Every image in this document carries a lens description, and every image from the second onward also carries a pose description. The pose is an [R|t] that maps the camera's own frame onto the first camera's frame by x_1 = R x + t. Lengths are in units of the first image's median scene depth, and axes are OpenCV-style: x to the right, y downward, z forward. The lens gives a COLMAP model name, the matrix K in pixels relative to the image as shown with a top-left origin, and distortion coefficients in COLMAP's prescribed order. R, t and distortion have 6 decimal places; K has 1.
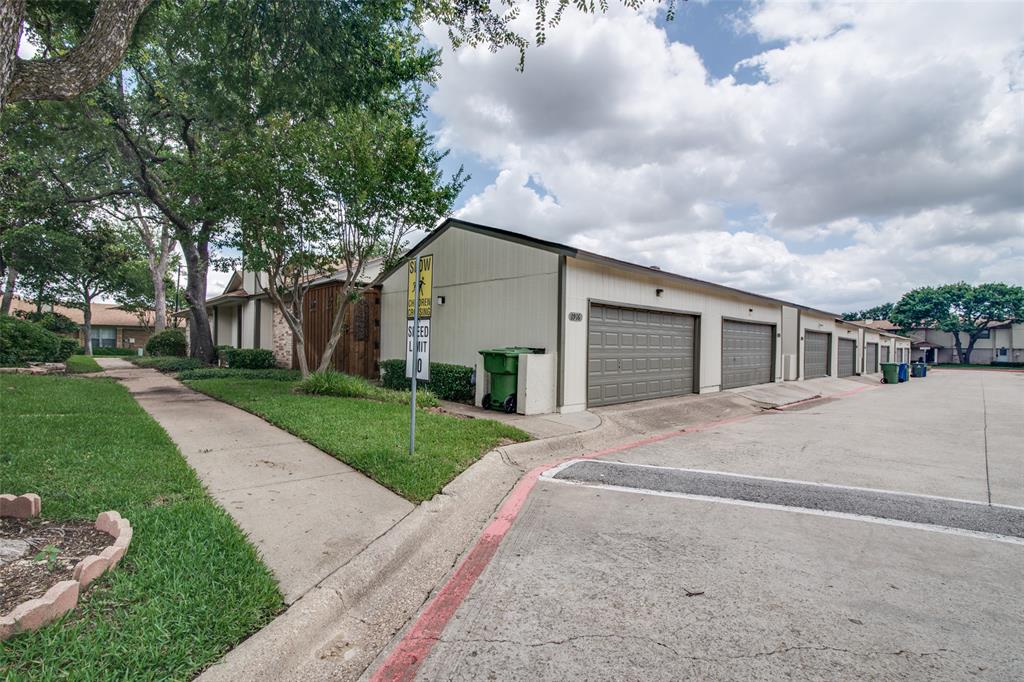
lens RADIAL K [[467.4, 0, 510.0], [0, 467.4, 346.0], [0, 0, 1]] dist [-0.022525, 0.000457]
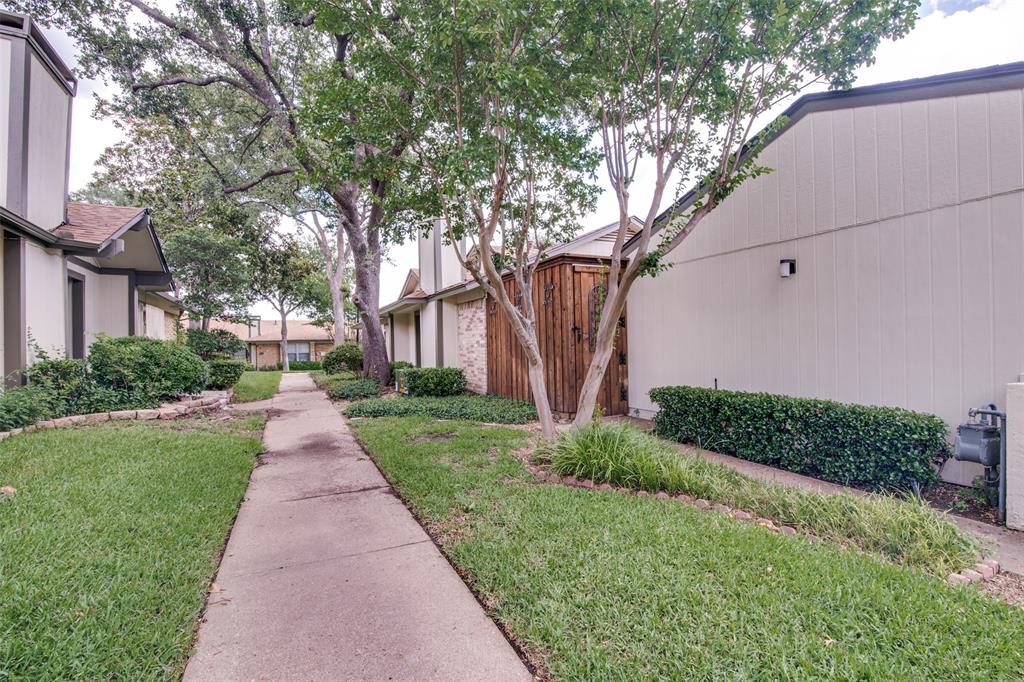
lens RADIAL K [[467.4, 0, 513.0], [0, 467.4, 342.3], [0, 0, 1]] dist [-0.022525, 0.000457]
pose [[0.949243, -0.038182, -0.312217, -0.198565], [0.035272, 0.999266, -0.014967, -0.016031], [0.312560, 0.003194, 0.949893, 0.322908]]
